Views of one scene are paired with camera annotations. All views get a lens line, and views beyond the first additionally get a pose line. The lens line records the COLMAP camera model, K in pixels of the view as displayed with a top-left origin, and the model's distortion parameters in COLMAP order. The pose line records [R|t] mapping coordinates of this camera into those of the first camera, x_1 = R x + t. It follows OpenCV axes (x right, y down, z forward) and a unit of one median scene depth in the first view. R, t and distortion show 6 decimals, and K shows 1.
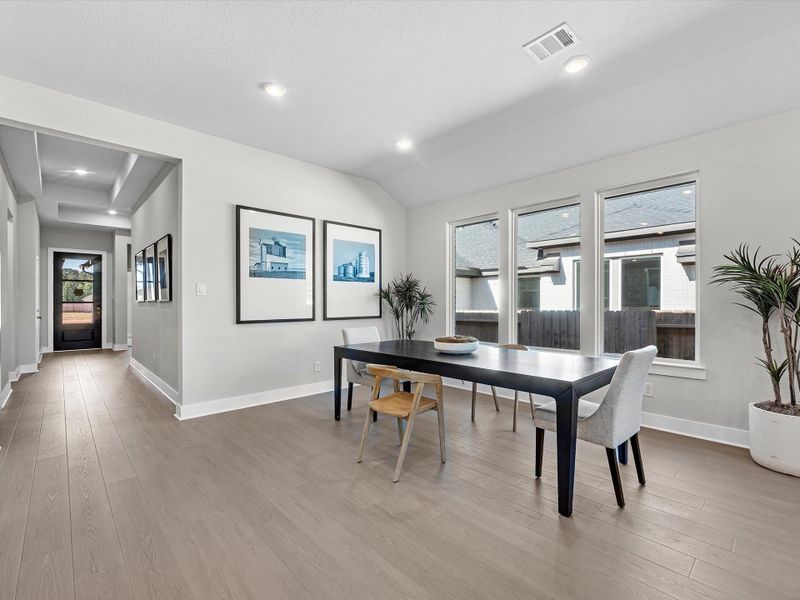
lens RADIAL K [[367.0, 0, 399.1], [0, 367.0, 306.7], [0, 0, 1]] dist [-0.002698, -0.000552]
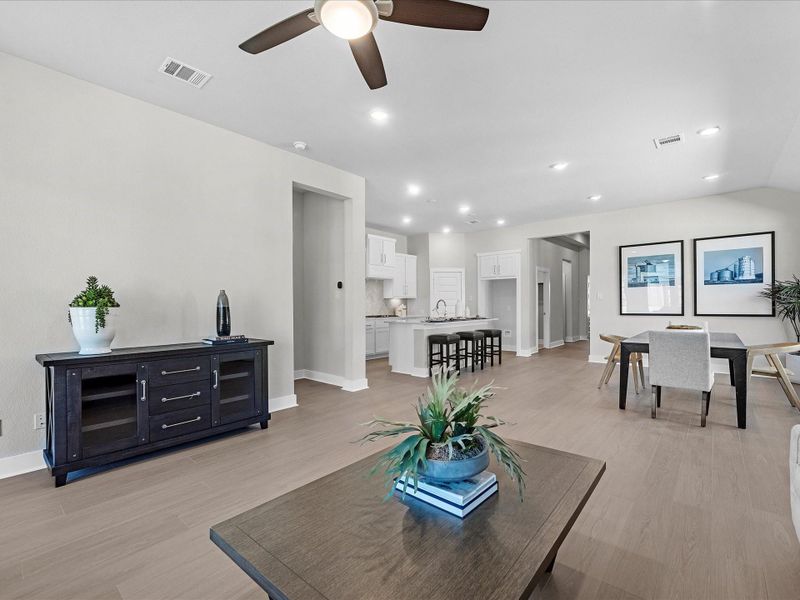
lens RADIAL K [[367.1, 0, 400.0], [0, 367.1, 300.0], [0, 0, 1]] dist [-0.000658, -0.000187]
pose [[0.113733, -0.011326, -0.993447, 0.911237], [-0.002018, 0.999930, -0.011631, -0.002110], [0.993509, 0.003327, 0.113702, -0.172444]]
